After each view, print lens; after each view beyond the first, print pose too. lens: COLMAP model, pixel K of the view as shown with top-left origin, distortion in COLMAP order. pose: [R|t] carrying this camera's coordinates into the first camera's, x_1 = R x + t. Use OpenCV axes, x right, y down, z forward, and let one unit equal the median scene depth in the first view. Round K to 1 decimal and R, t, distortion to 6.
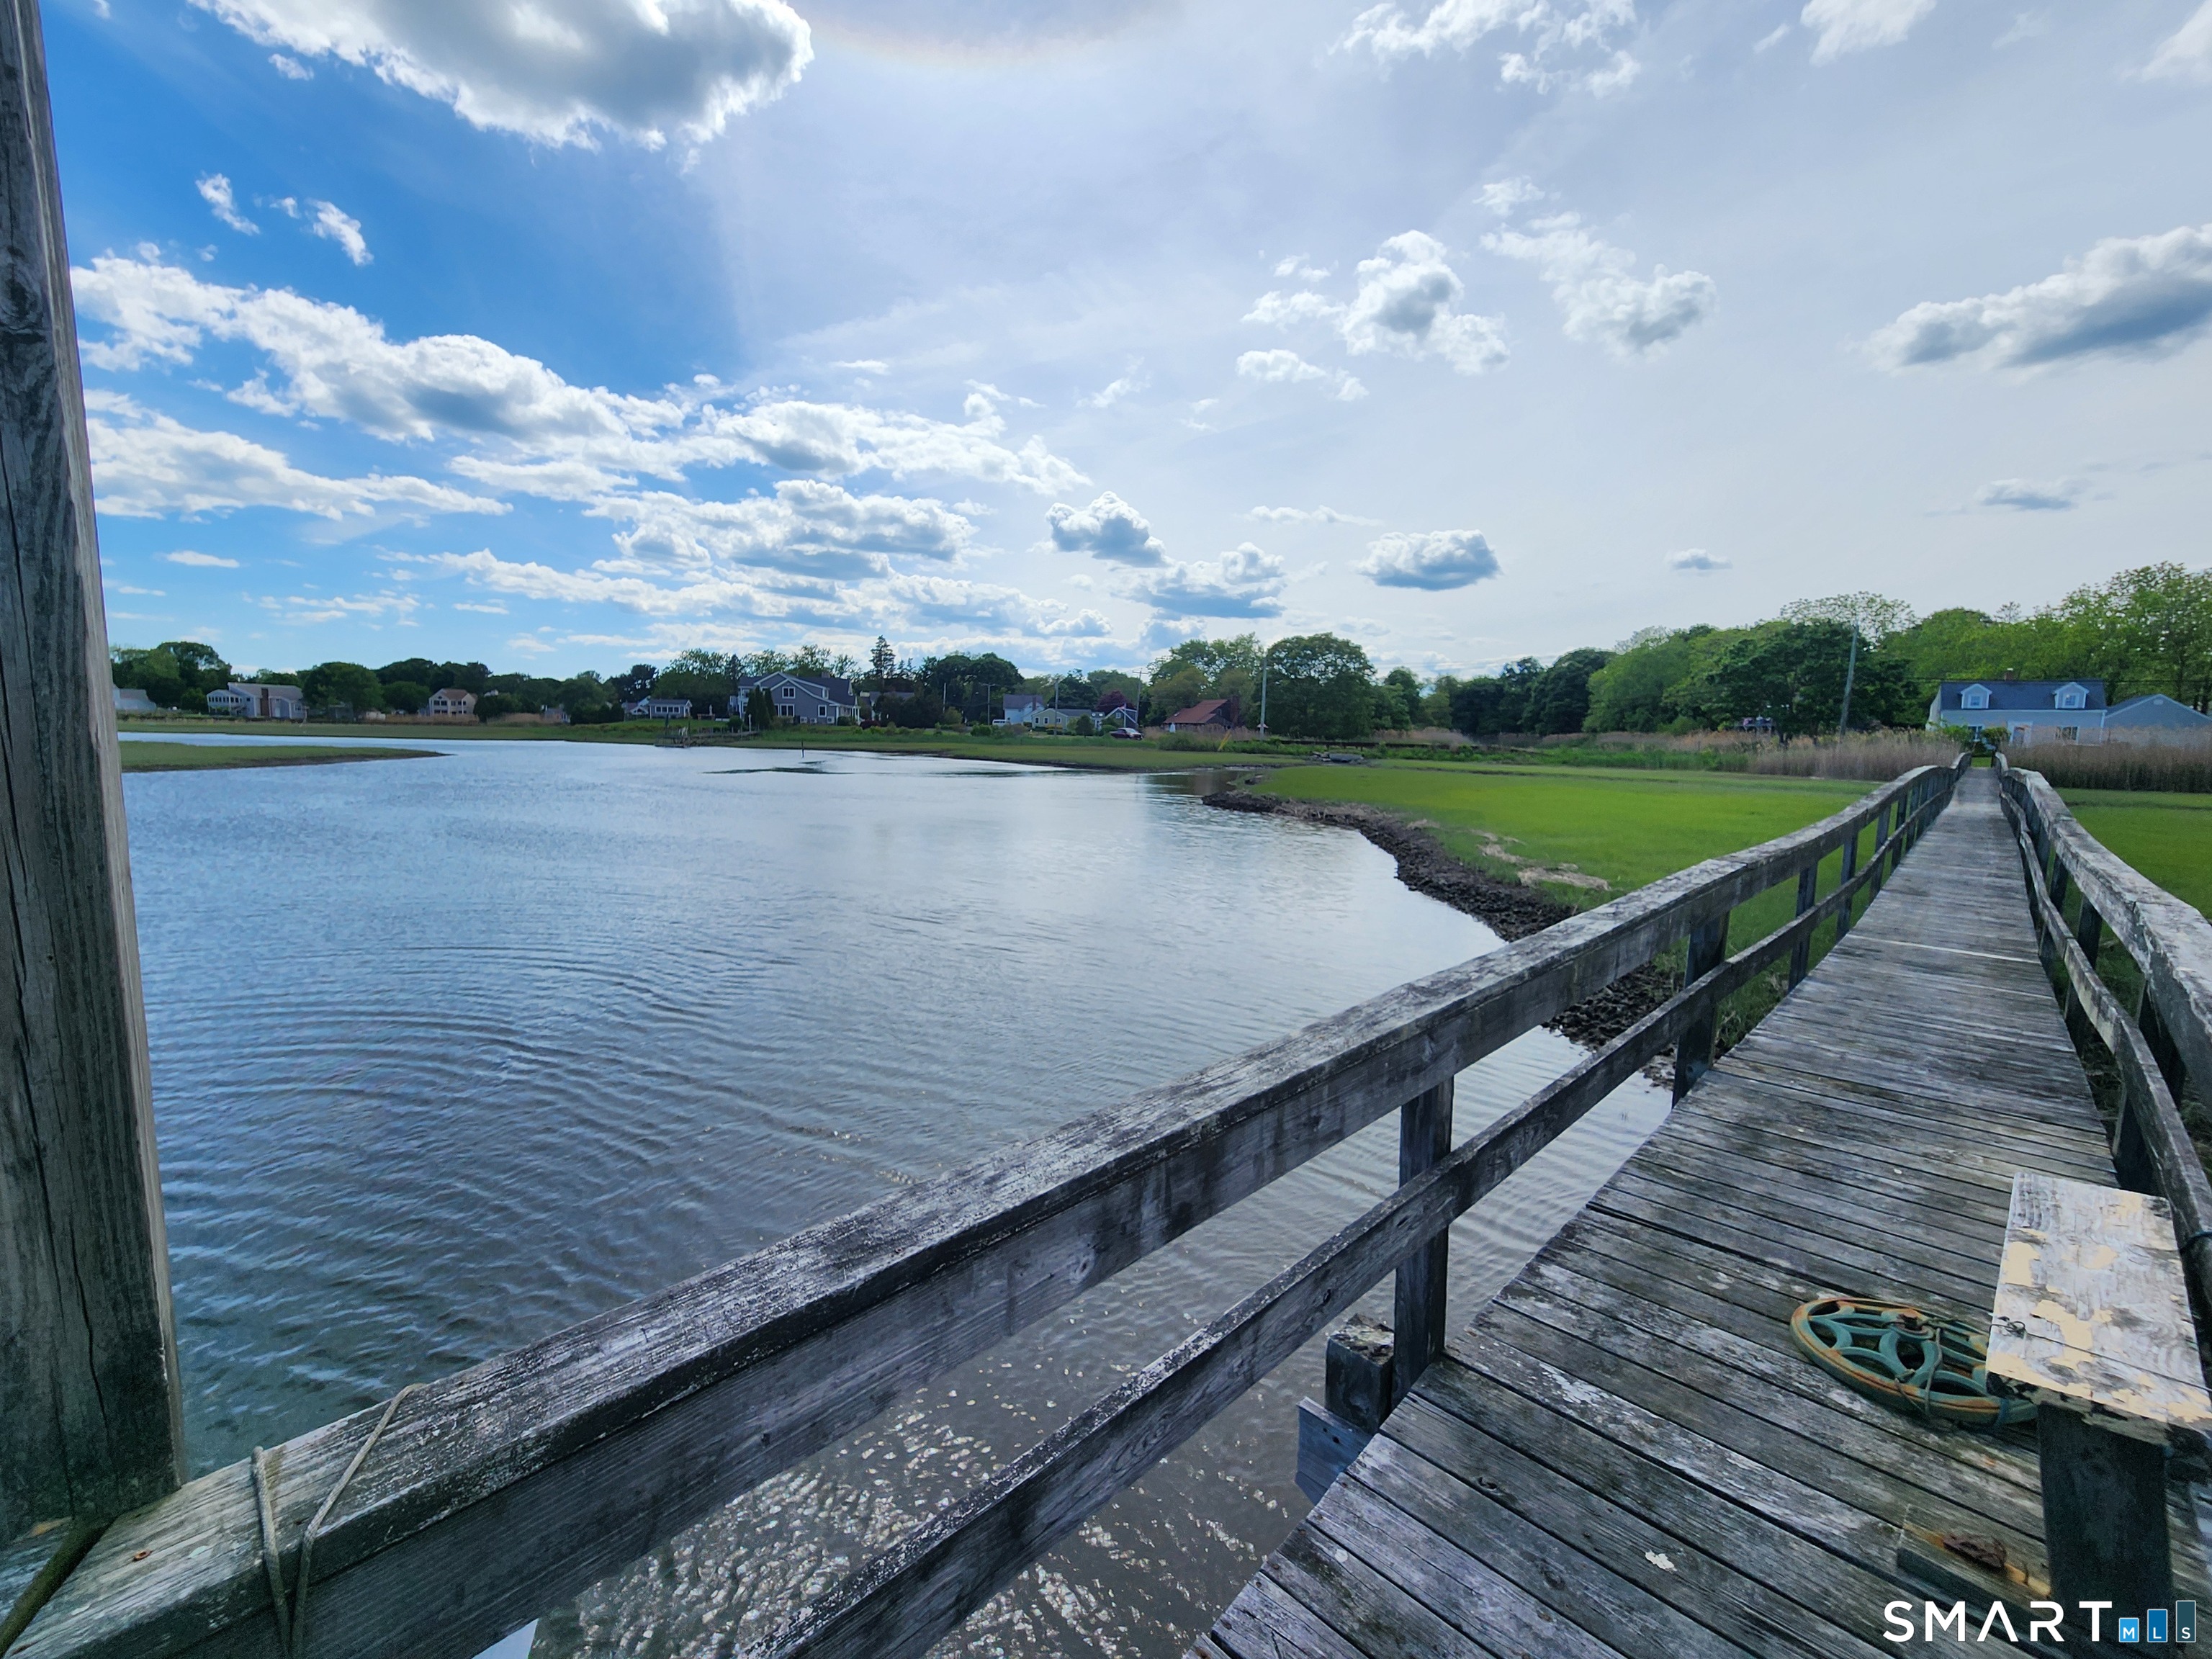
lens RADIAL K [[907.8, 0, 1093.2], [0, 907.8, 852.0], [0, 0, 1]] dist [0.000024, -0.000501]
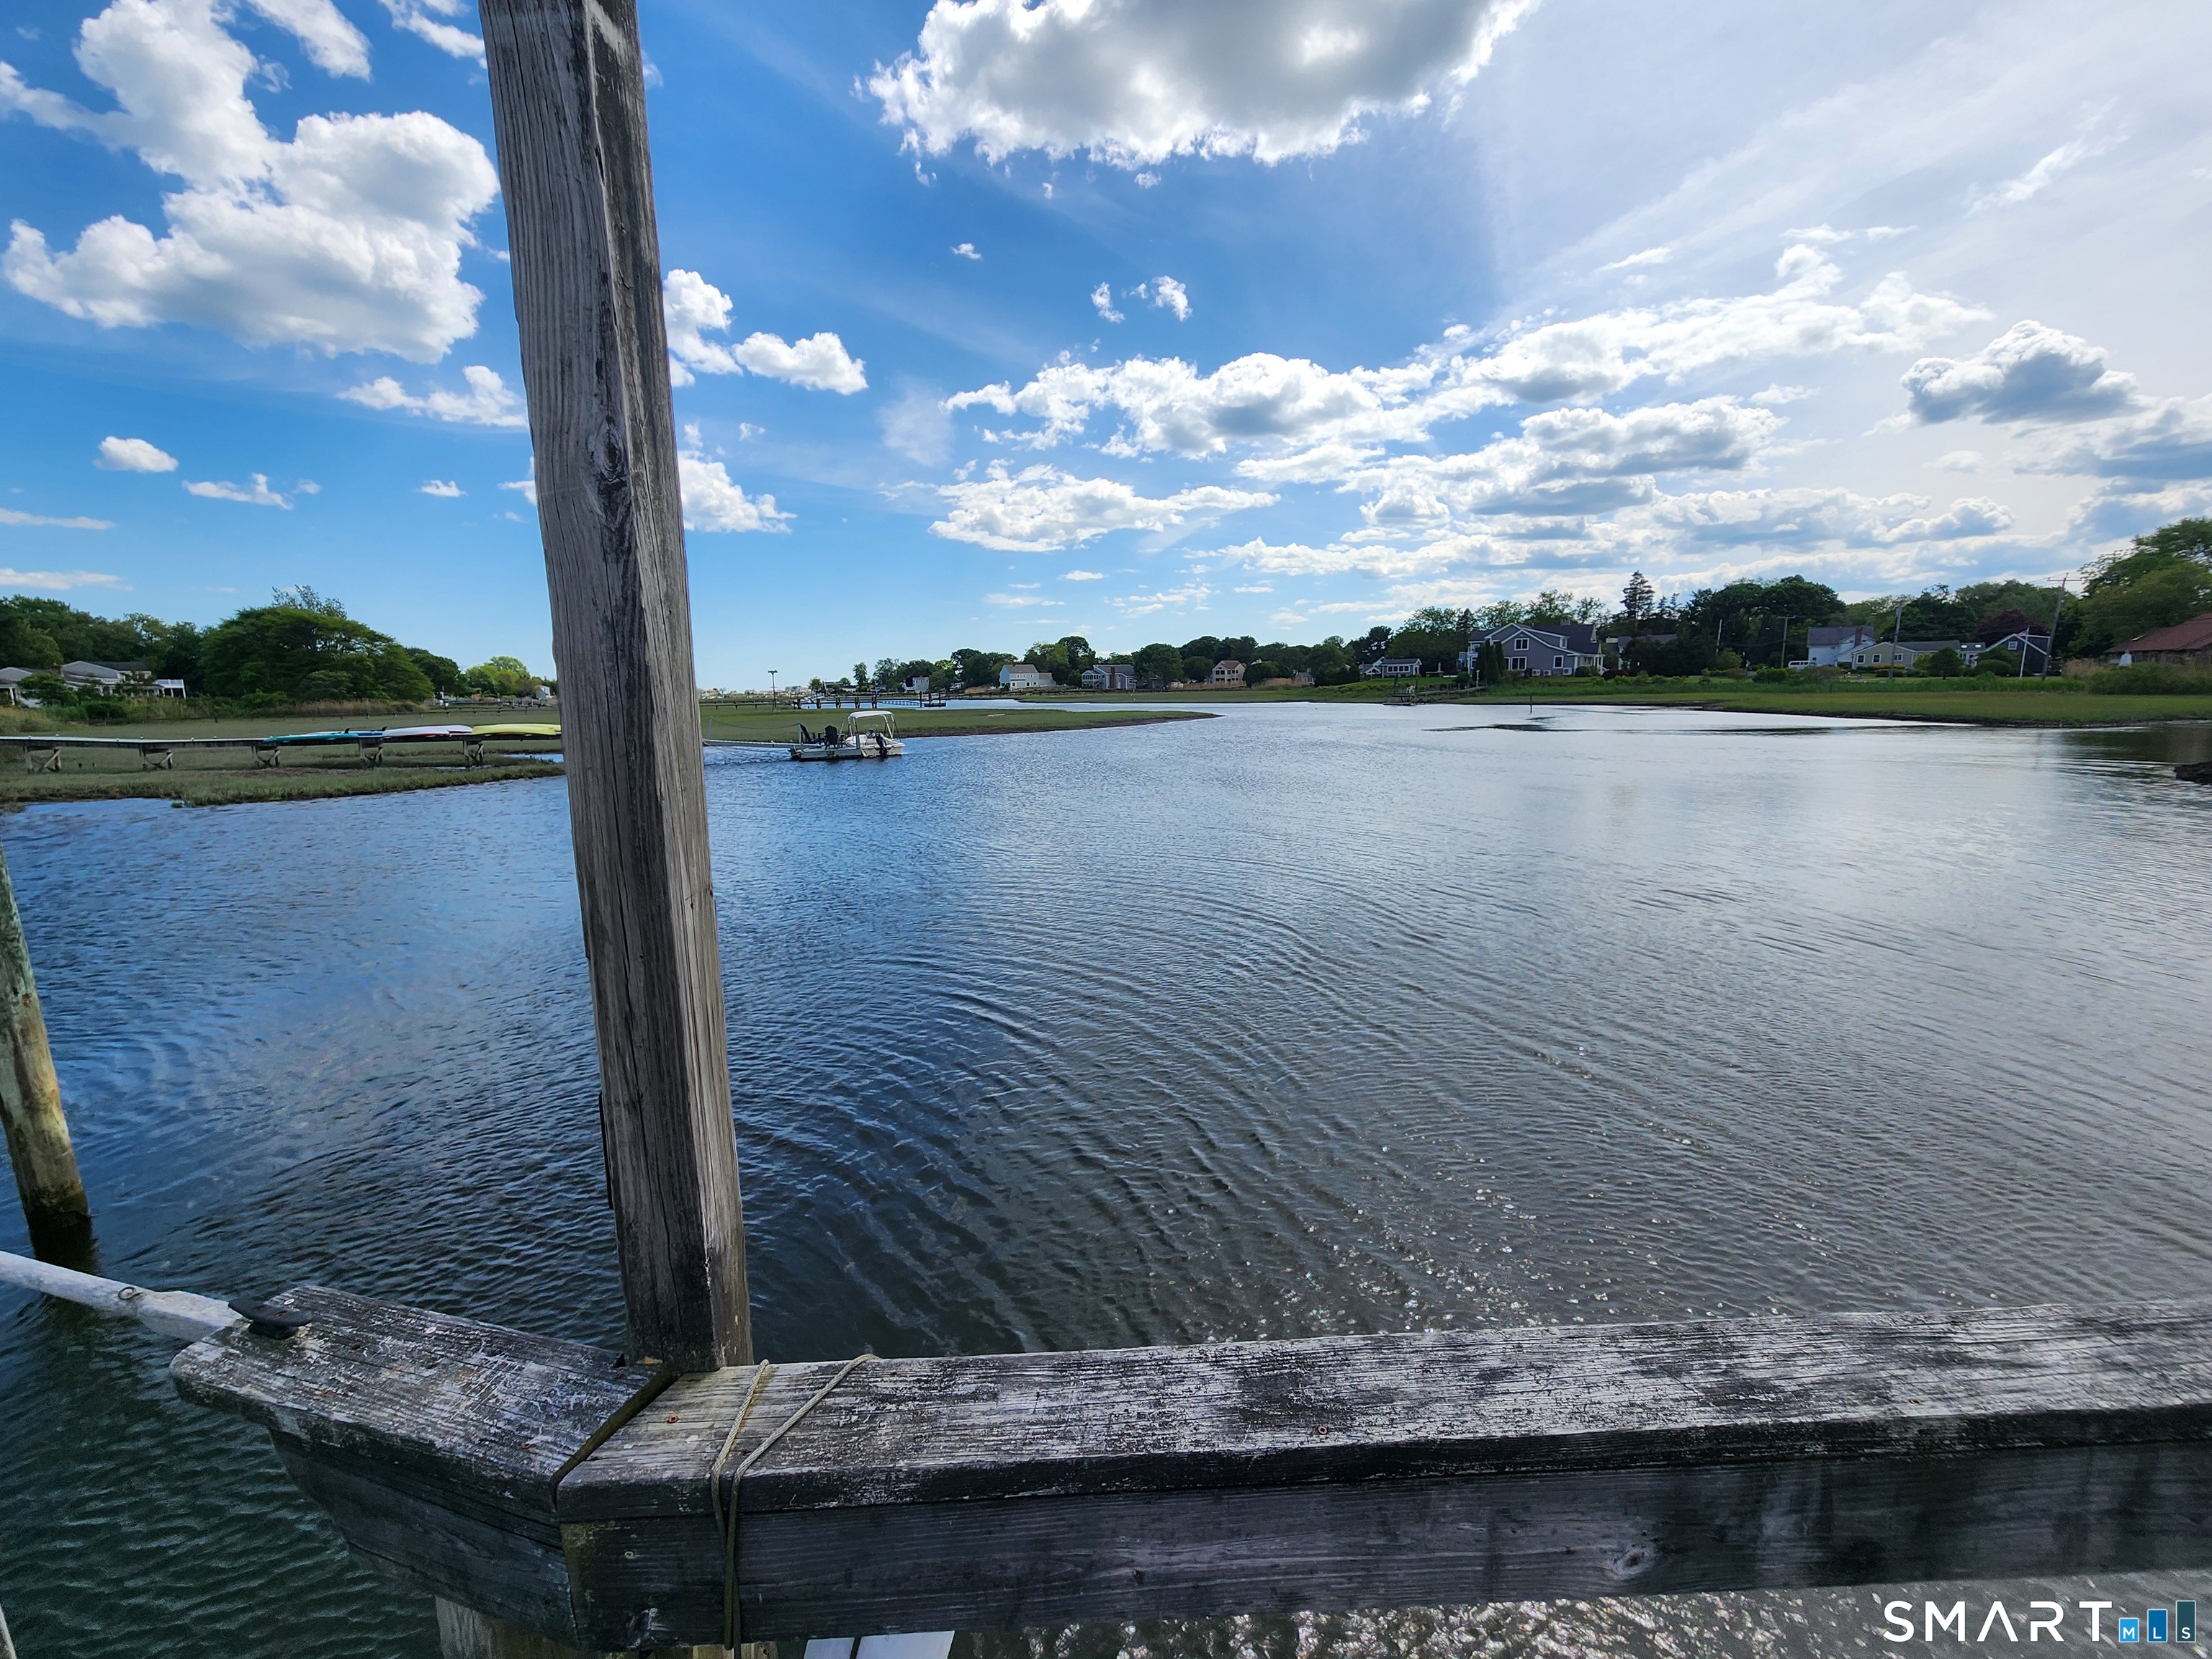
lens RADIAL K [[907.8, 0, 1105.0], [0, 907.8, 832.7], [0, 0, 1]] dist [0.000024, -0.000501]
pose [[0.727918, 0.074381, -0.681618, 0.155599], [-0.054018, 0.997230, 0.051136, -0.112010], [0.683534, -0.000403, 0.729919, 0.324656]]
